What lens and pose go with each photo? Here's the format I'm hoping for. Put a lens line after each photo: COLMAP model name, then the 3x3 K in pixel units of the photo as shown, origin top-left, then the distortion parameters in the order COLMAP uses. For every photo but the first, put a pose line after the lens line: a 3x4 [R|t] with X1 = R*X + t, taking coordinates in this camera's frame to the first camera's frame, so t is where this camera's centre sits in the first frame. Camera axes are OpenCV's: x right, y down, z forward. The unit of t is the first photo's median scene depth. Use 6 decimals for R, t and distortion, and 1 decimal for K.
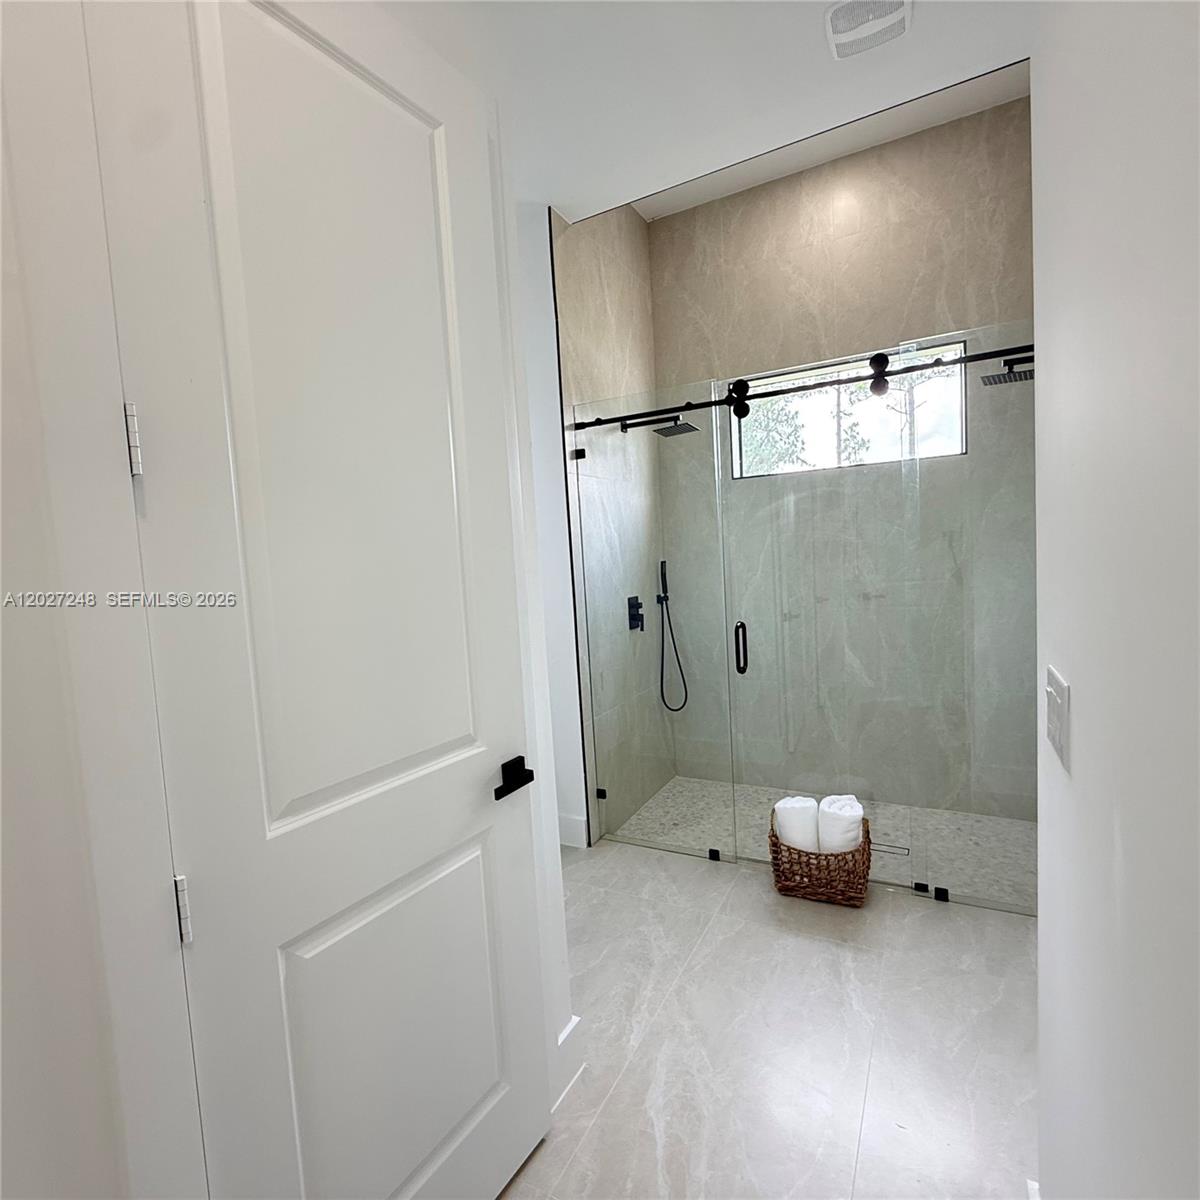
lens RADIAL K [[634.6, 0, 600.0], [0, 634.6, 600.0], [0, 0, 1]] dist [-0.000367, 0.000583]
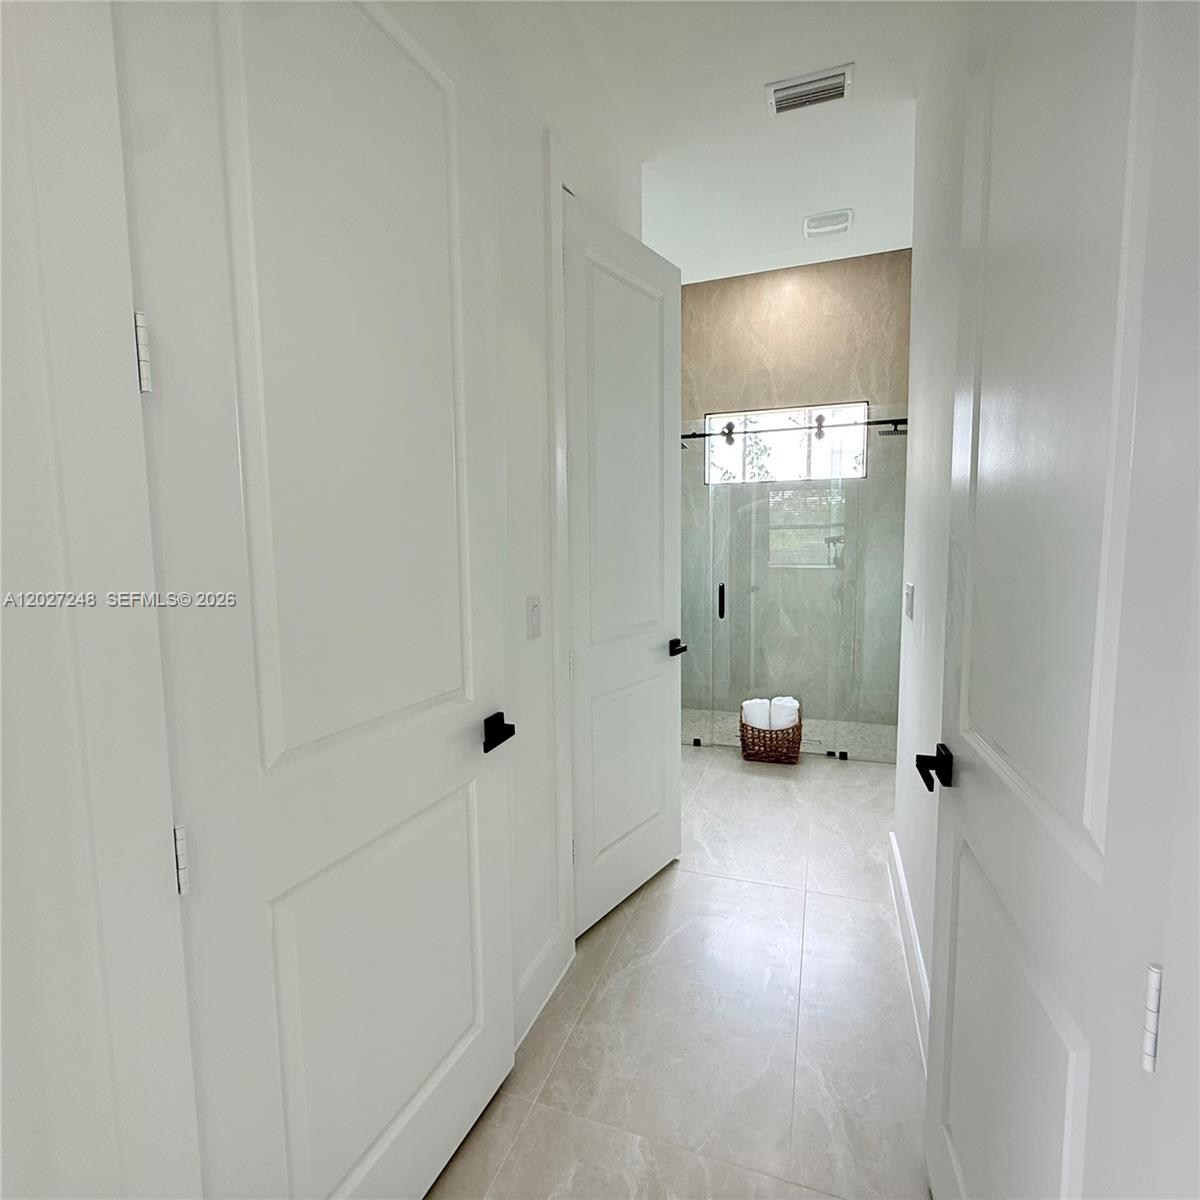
lens RADIAL K [[634.6, 0, 600.0], [0, 634.6, 600.0], [0, 0, 1]] dist [-0.000367, 0.000583]
pose [[0.988008, 0.030785, 0.151302, -0.262934], [-0.032953, 0.999387, 0.011842, 0.061068], [-0.150845, -0.016686, 0.988417, -0.392985]]
